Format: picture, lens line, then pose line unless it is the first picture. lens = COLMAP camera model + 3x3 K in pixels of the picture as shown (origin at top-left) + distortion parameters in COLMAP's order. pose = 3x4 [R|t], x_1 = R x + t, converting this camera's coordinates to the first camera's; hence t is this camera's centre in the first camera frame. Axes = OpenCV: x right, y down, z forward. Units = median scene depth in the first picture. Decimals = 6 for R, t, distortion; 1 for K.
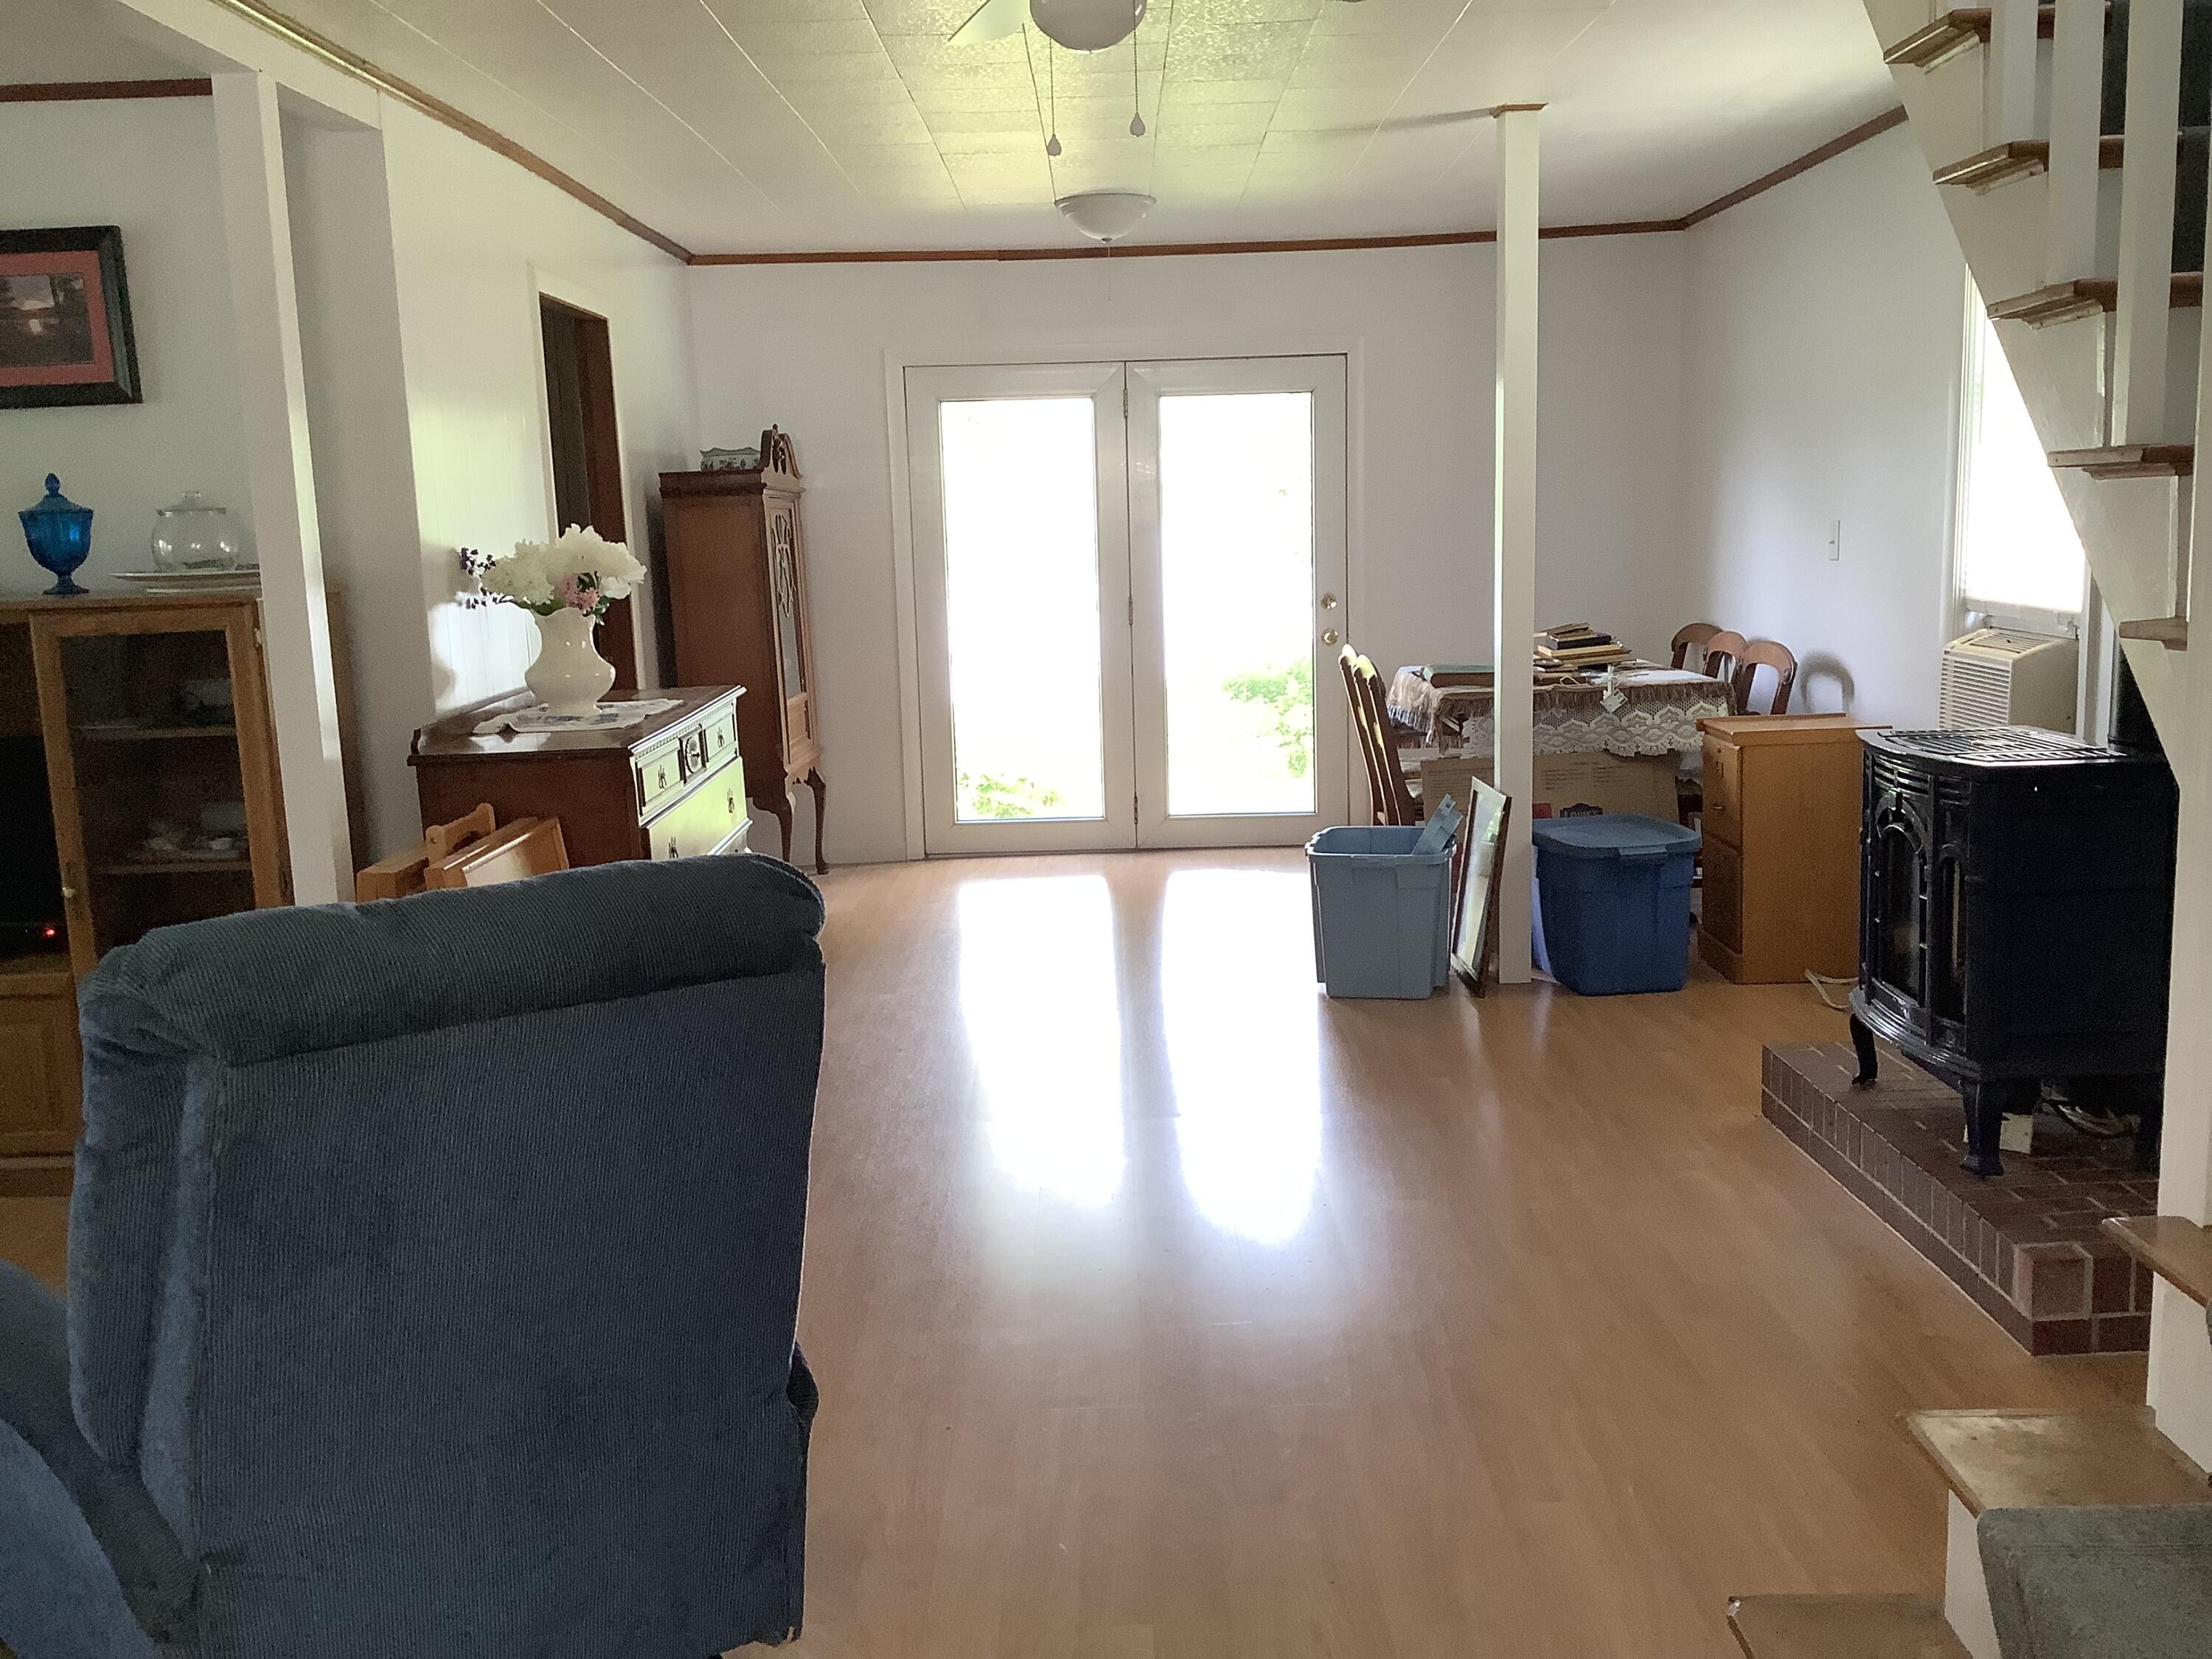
lens RADIAL K [[2003.8, 0, 1103.4], [0, 2003.8, 823.6], [0, 0, 1]] dist [0.078860, -0.023096]
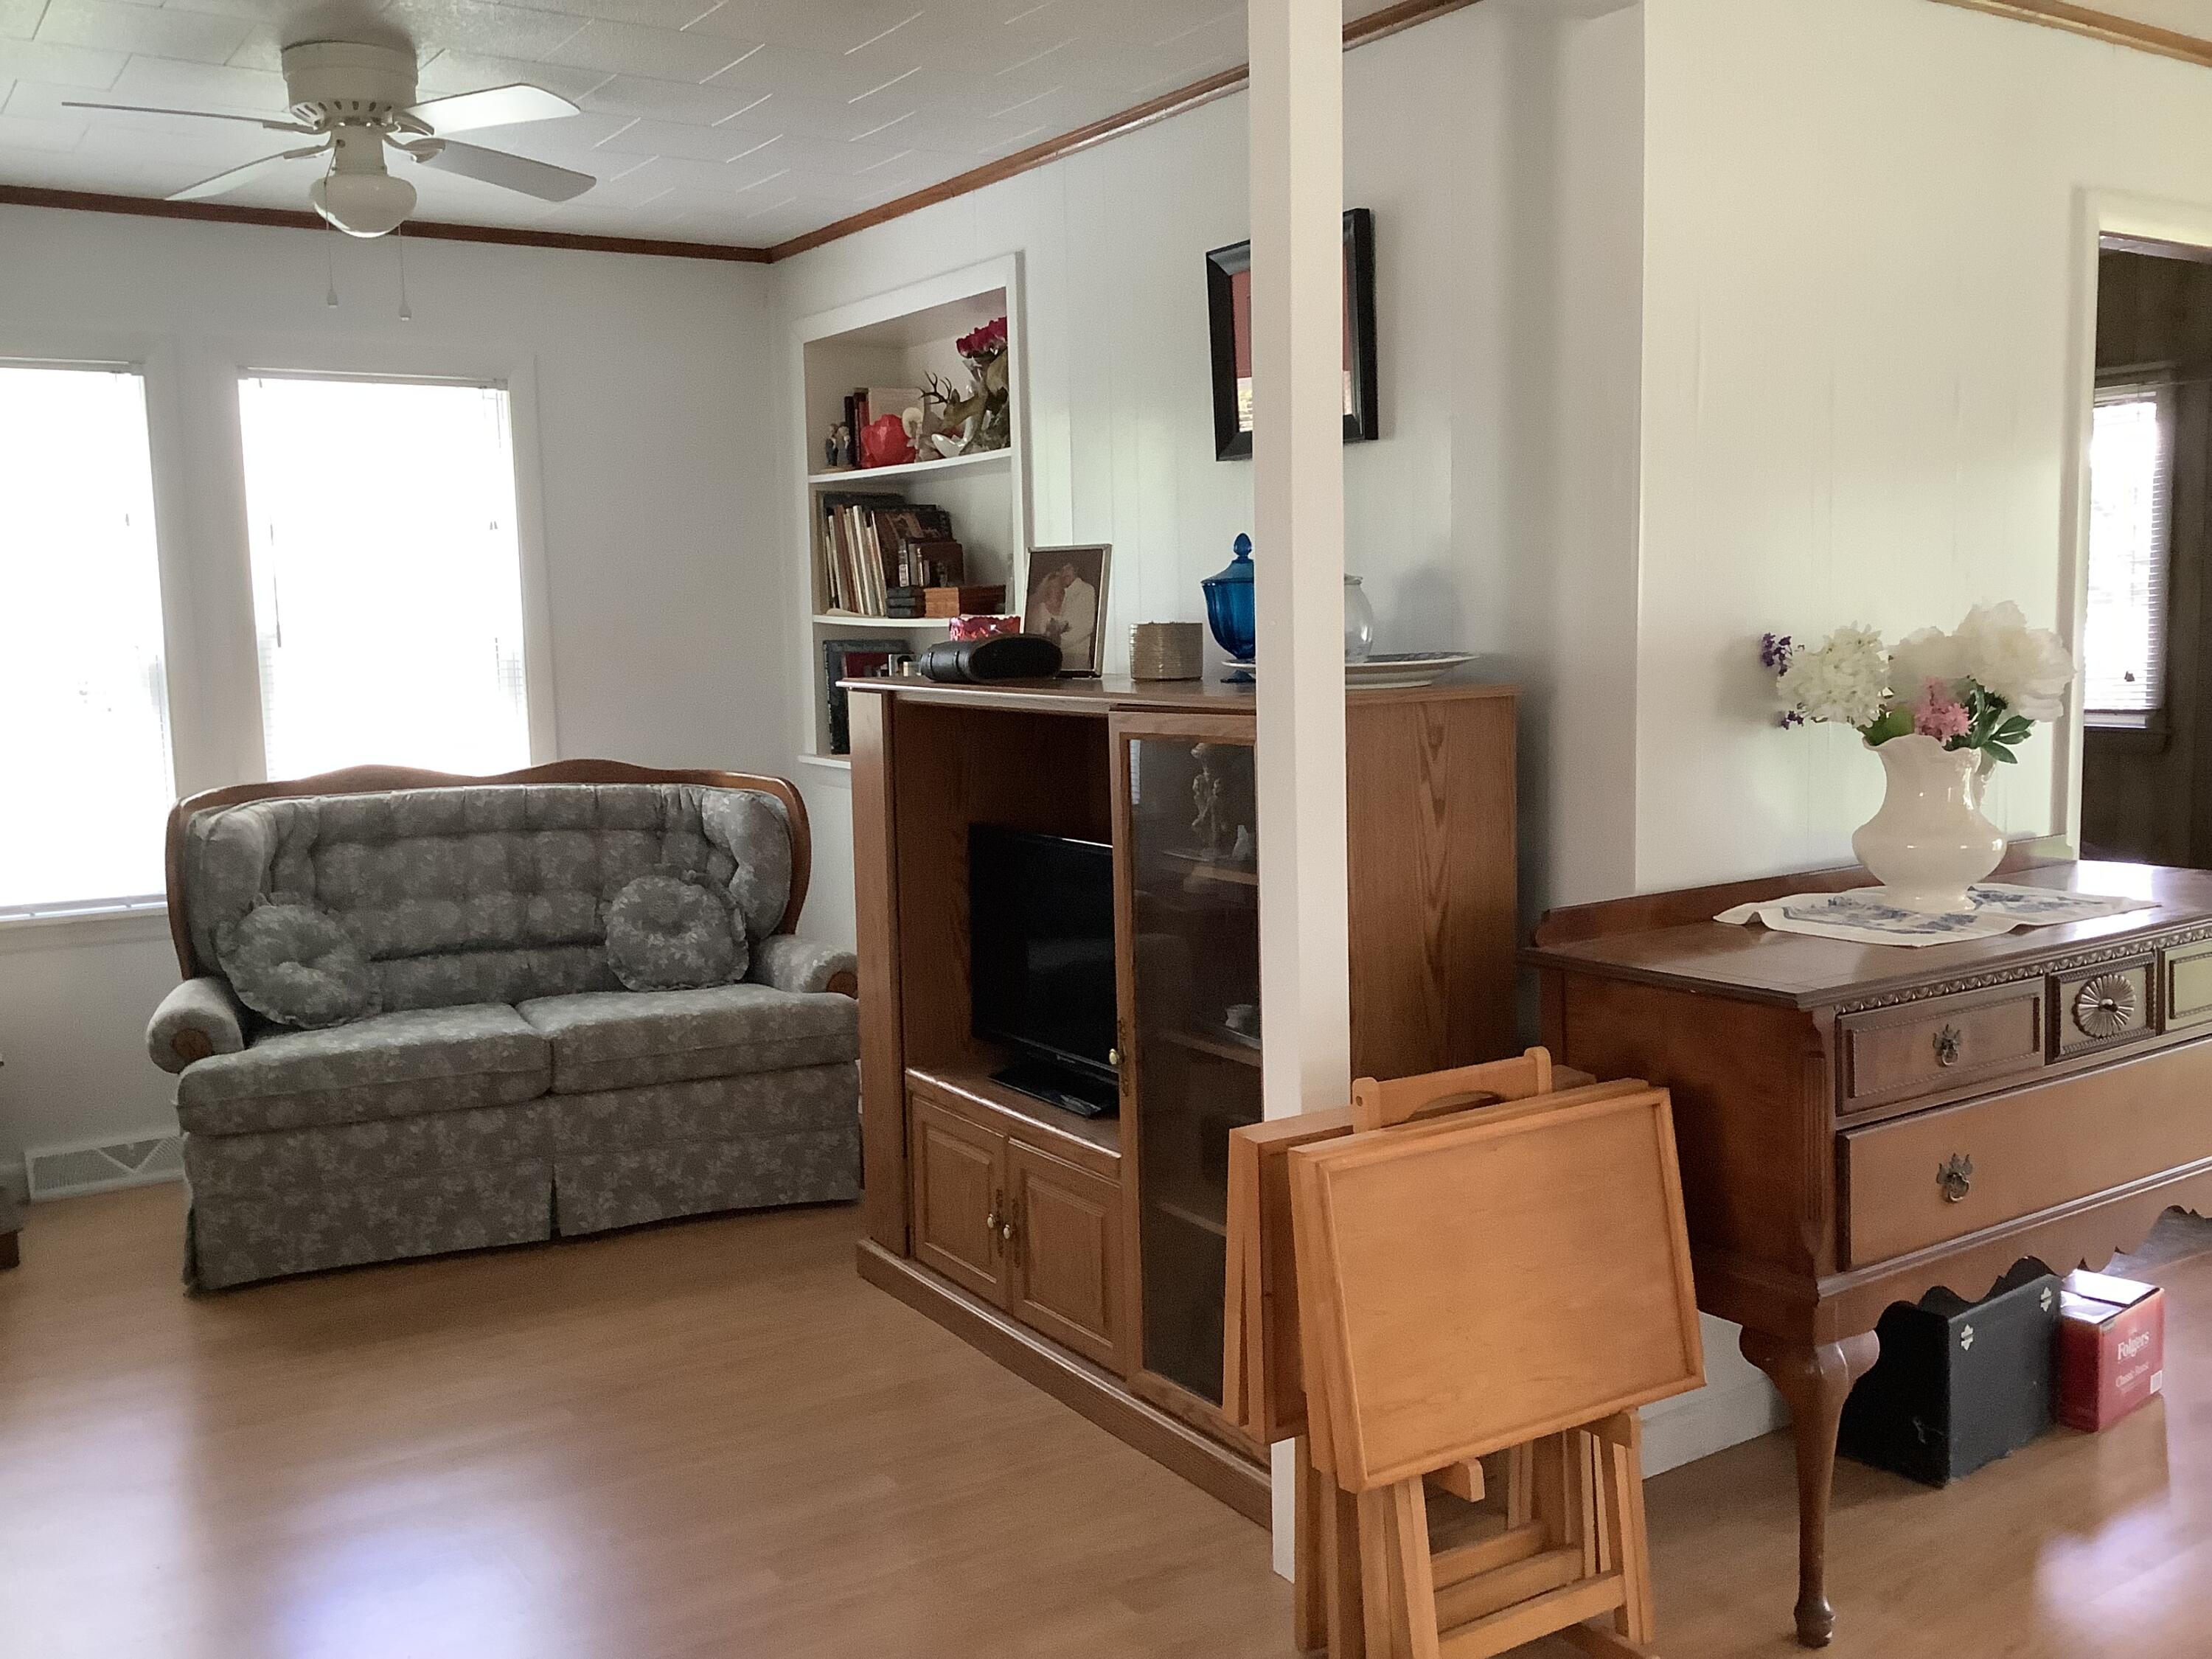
lens RADIAL K [[2003.8, 0, 1115.5], [0, 2003.8, 833.0], [0, 0, 1]] dist [0.078860, -0.023096]
pose [[0.563095, 0.113597, -0.818547, 0.104809], [-0.131365, 0.990217, 0.047053, -0.076002], [0.815884, 0.081033, 0.572509, 0.461839]]
